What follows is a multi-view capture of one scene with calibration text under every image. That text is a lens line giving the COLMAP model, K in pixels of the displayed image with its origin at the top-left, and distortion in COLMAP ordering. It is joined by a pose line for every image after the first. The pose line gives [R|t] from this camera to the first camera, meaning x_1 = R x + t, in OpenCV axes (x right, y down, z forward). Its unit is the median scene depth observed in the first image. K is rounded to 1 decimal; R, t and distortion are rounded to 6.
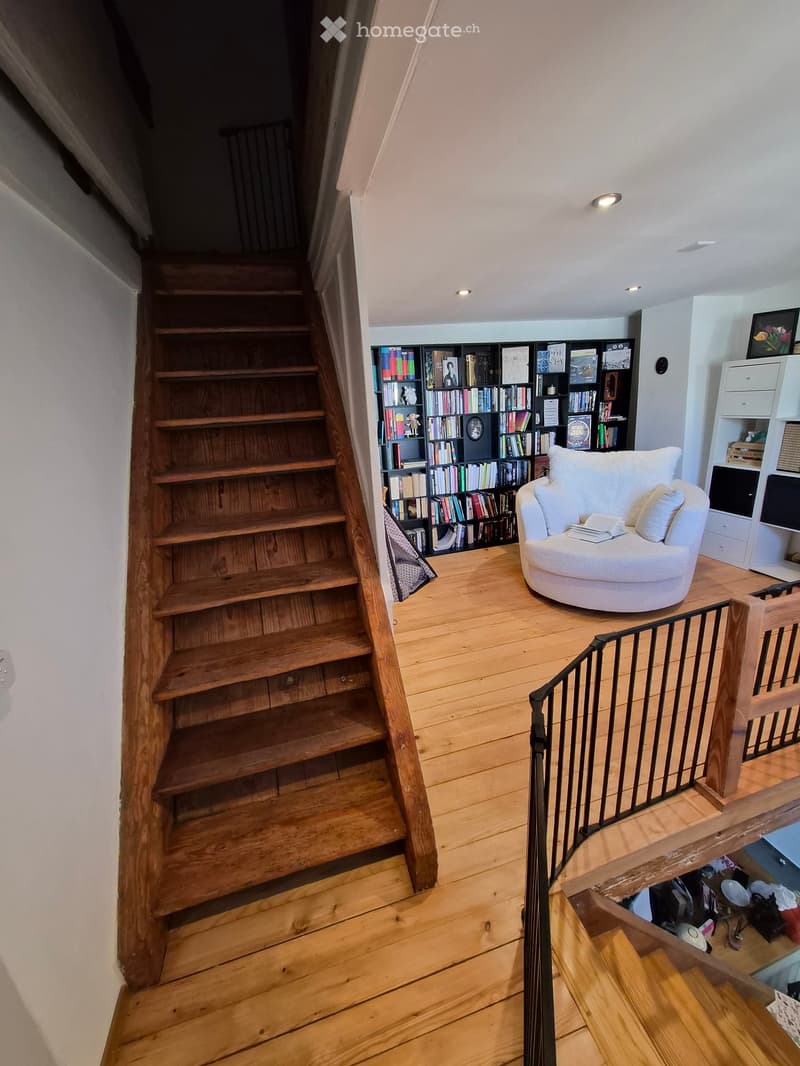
lens RADIAL K [[418.4, 0, 396.3], [0, 418.4, 529.4], [0, 0, 1]] dist [-0.001655, 0.000399]
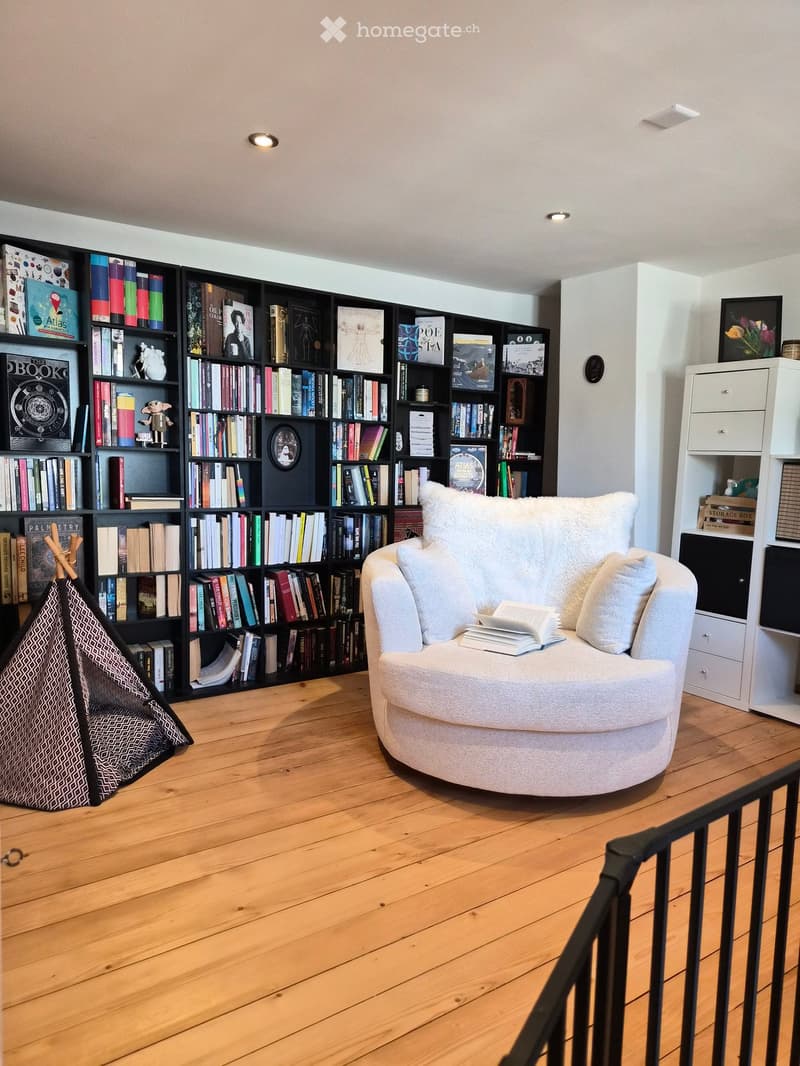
lens RADIAL K [[736.6, 0, 399.0], [0, 736.6, 543.8], [0, 0, 1]] dist [0.049733, -0.014384]
pose [[0.943863, 0.052258, 0.326177, 0.034076], [0.003877, 0.985587, -0.169122, 0.035602], [-0.330314, 0.160893, 0.930057, 0.140769]]
